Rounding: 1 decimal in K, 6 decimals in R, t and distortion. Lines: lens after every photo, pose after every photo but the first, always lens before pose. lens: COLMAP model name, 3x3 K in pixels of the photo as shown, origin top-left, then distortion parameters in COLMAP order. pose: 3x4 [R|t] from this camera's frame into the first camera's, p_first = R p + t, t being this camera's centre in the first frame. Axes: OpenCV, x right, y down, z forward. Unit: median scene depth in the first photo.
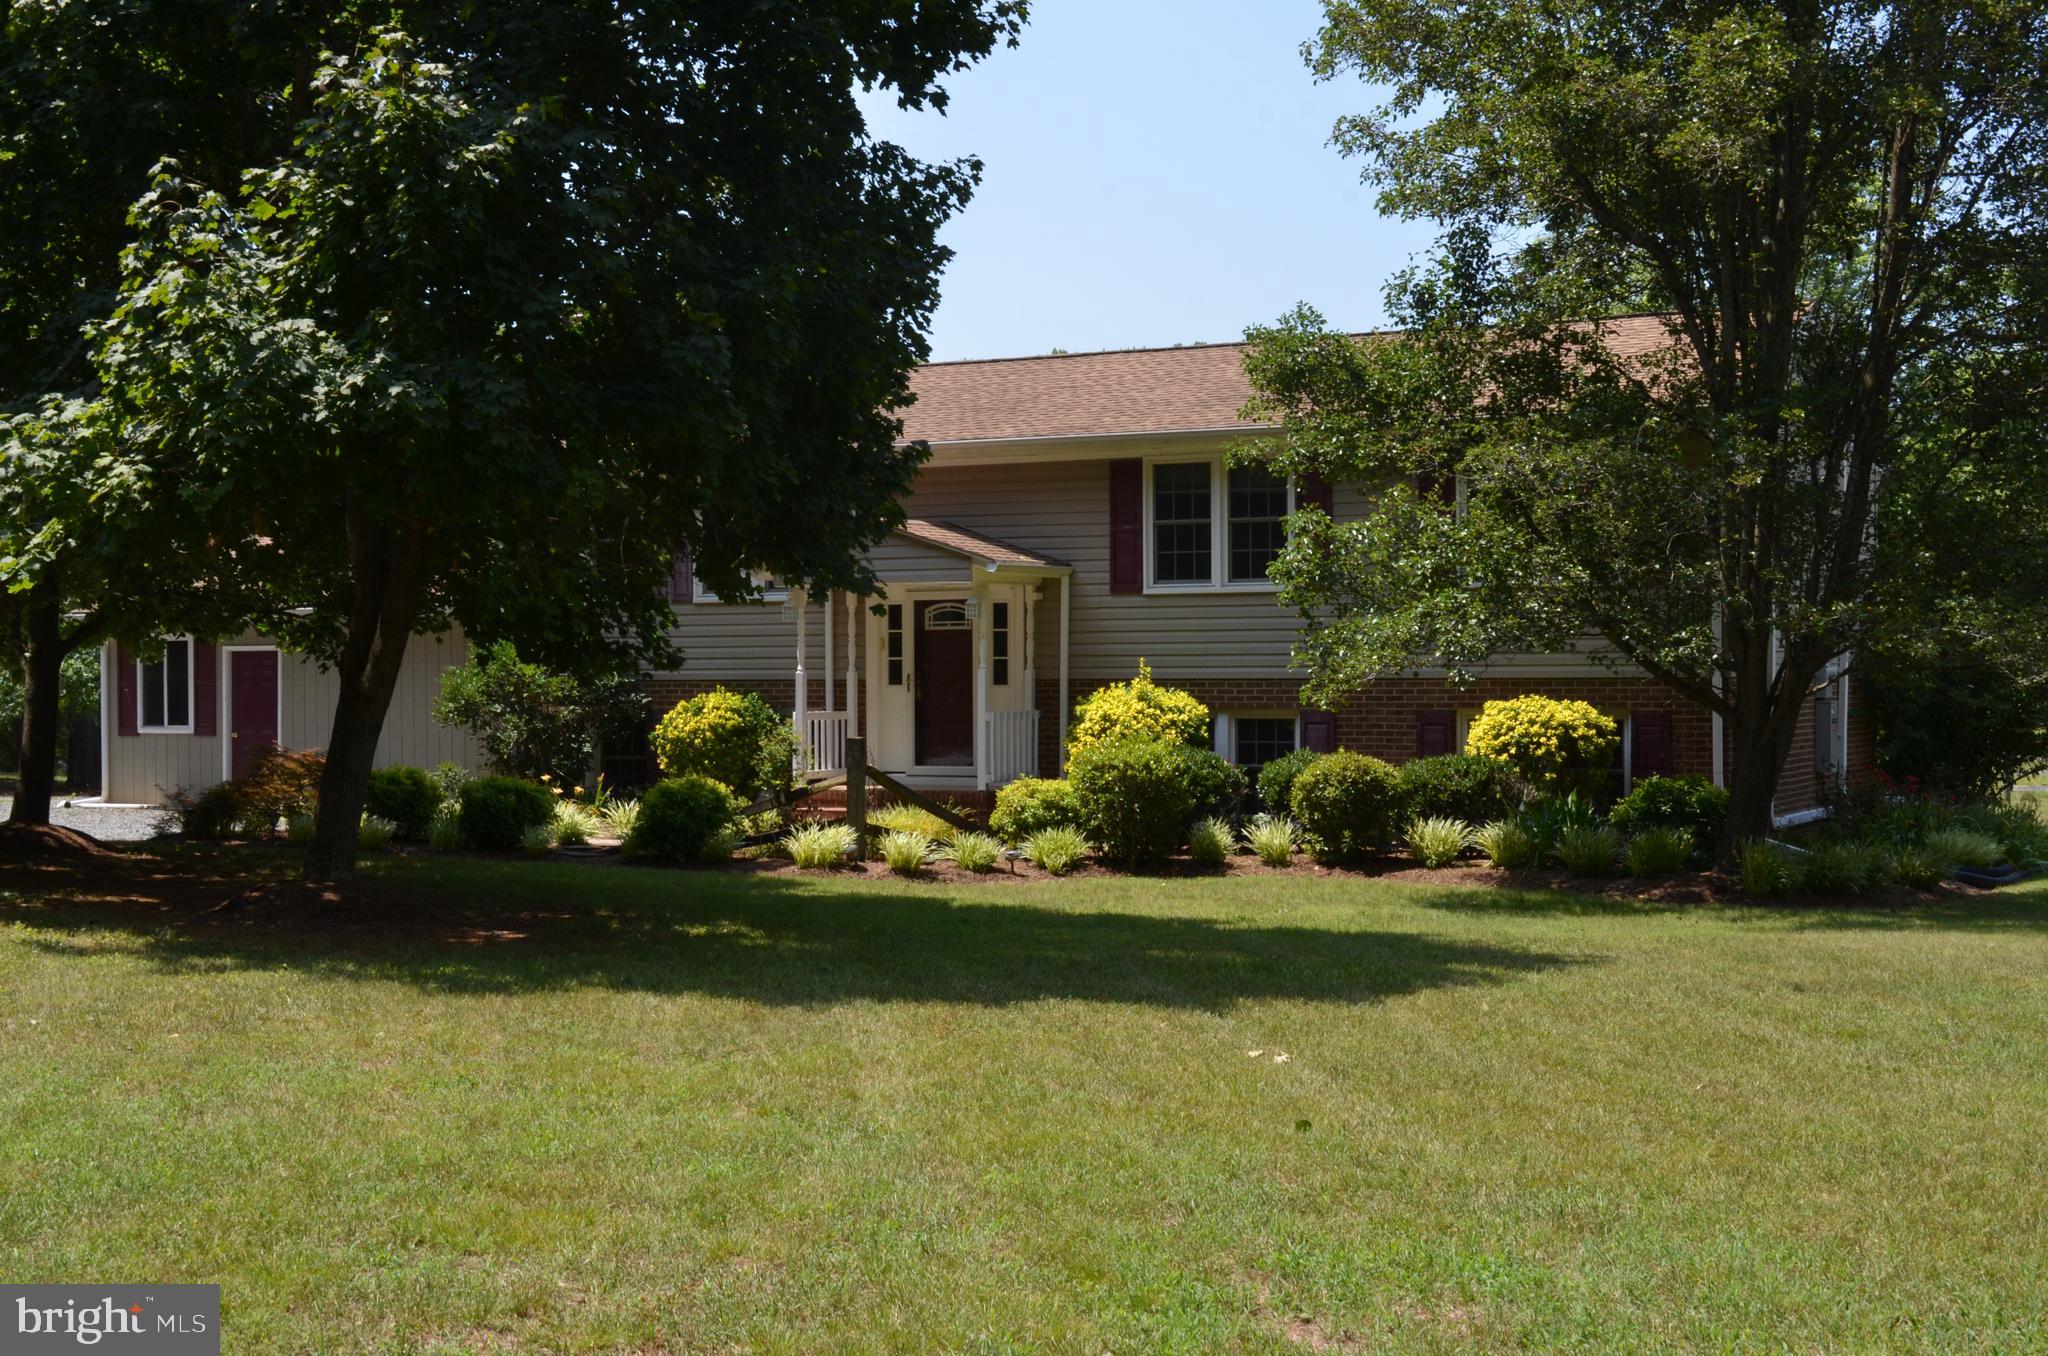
lens RADIAL K [[2872.1, 0, 1024.0], [0, 2872.1, 678.0], [0, 0, 1]] dist [0.016076, 0.032390]
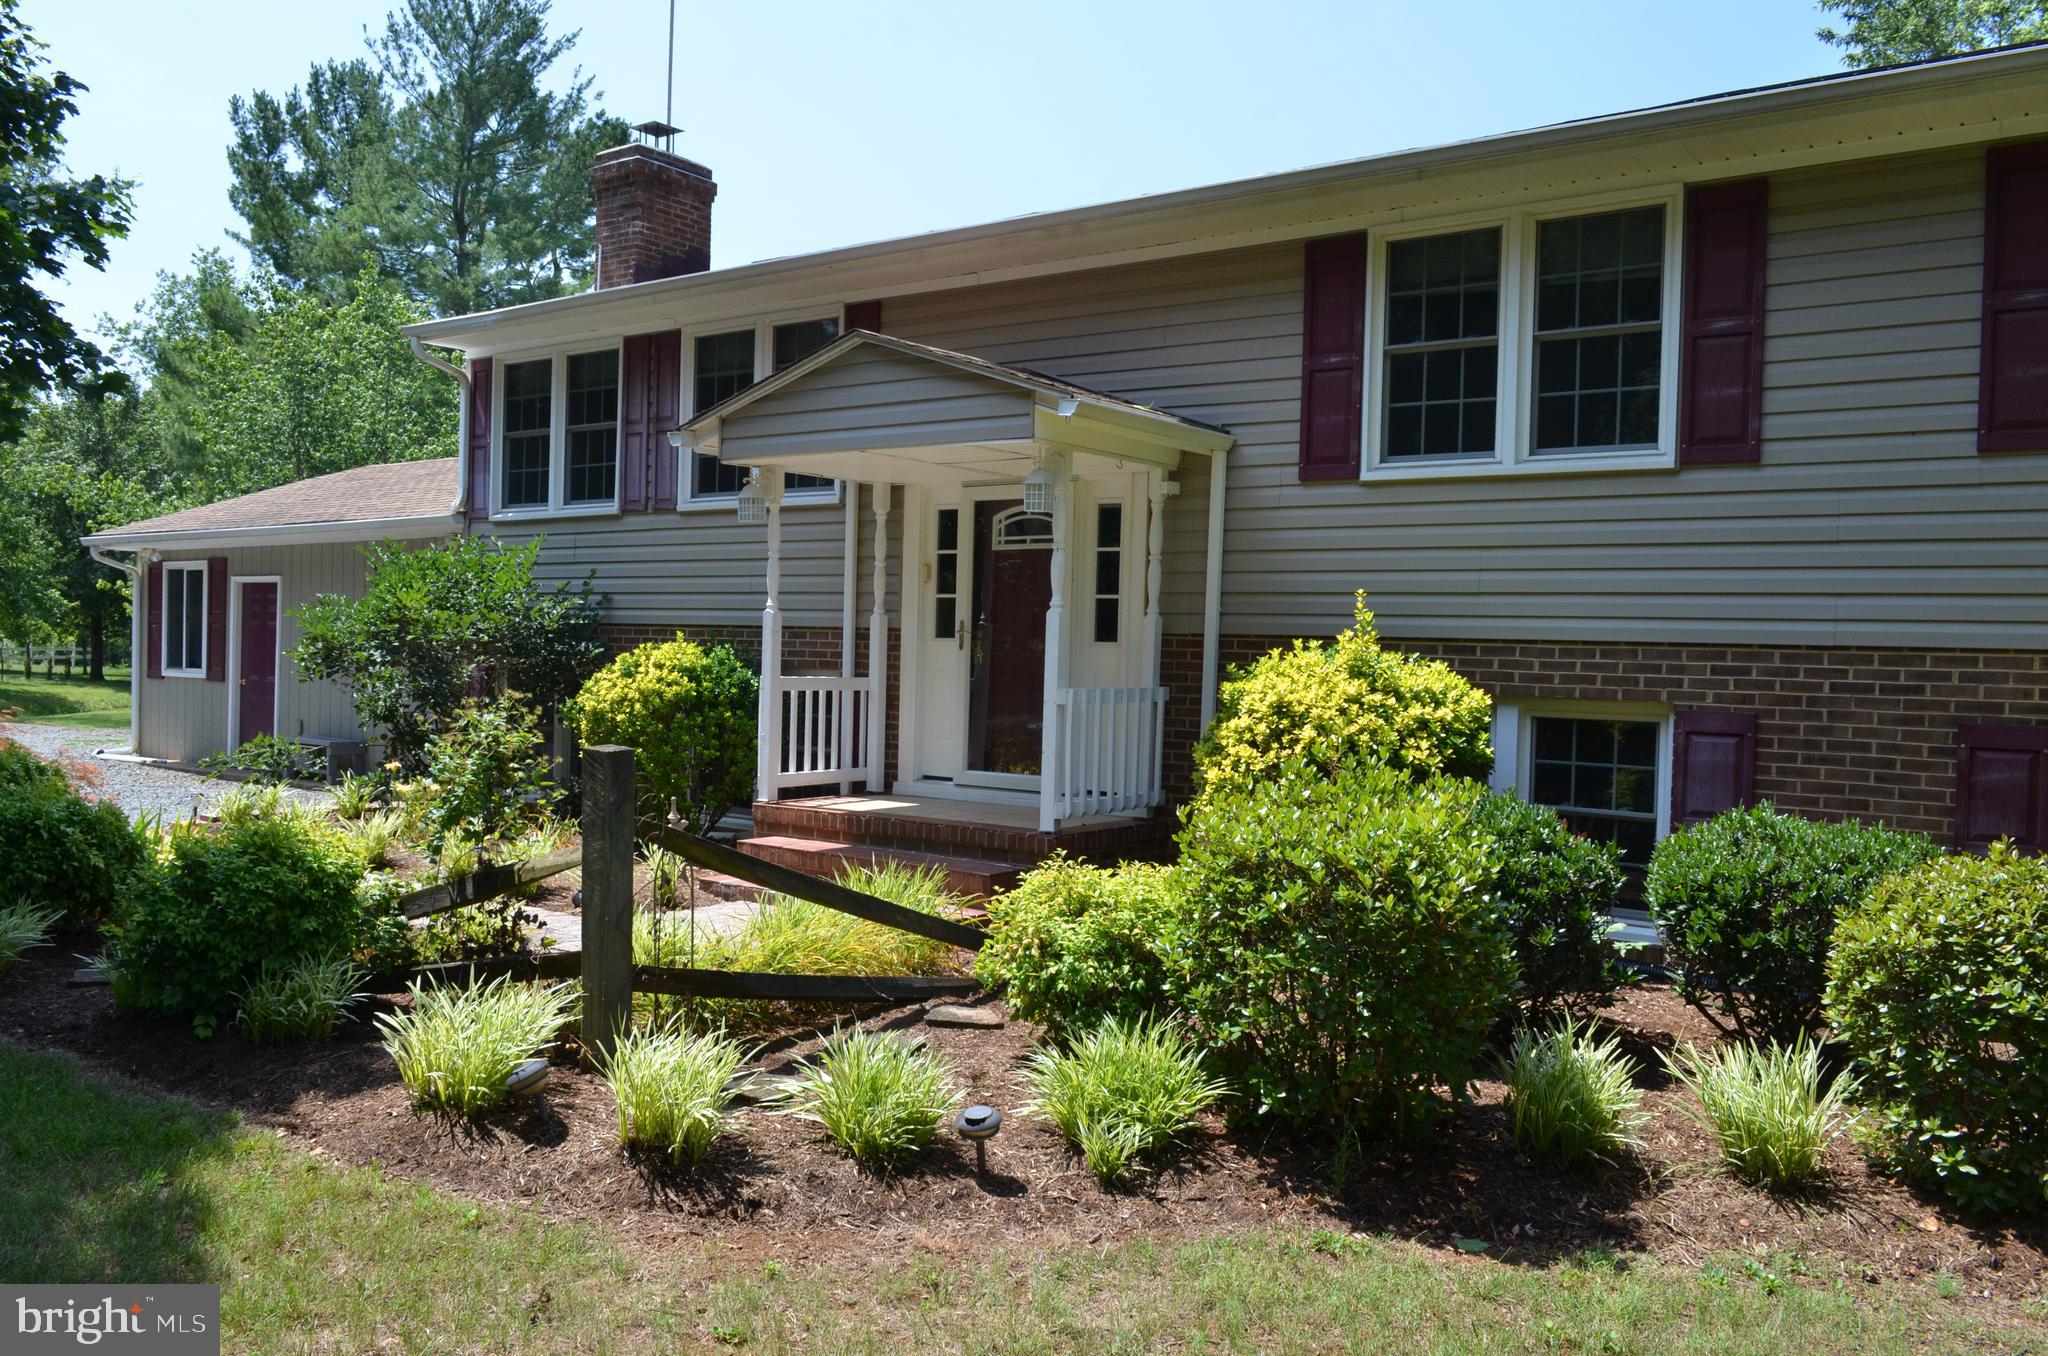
lens RADIAL K [[1689.6, 0, 1024.0], [0, 1689.6, 678.0], [0, 0, 1]] dist [0.001661, 0.002407]
pose [[0.991191, 0.033370, -0.128166, 0.020802], [-0.031865, 0.999397, 0.013775, 0.005744], [0.128548, -0.009569, 0.991657, 0.679956]]
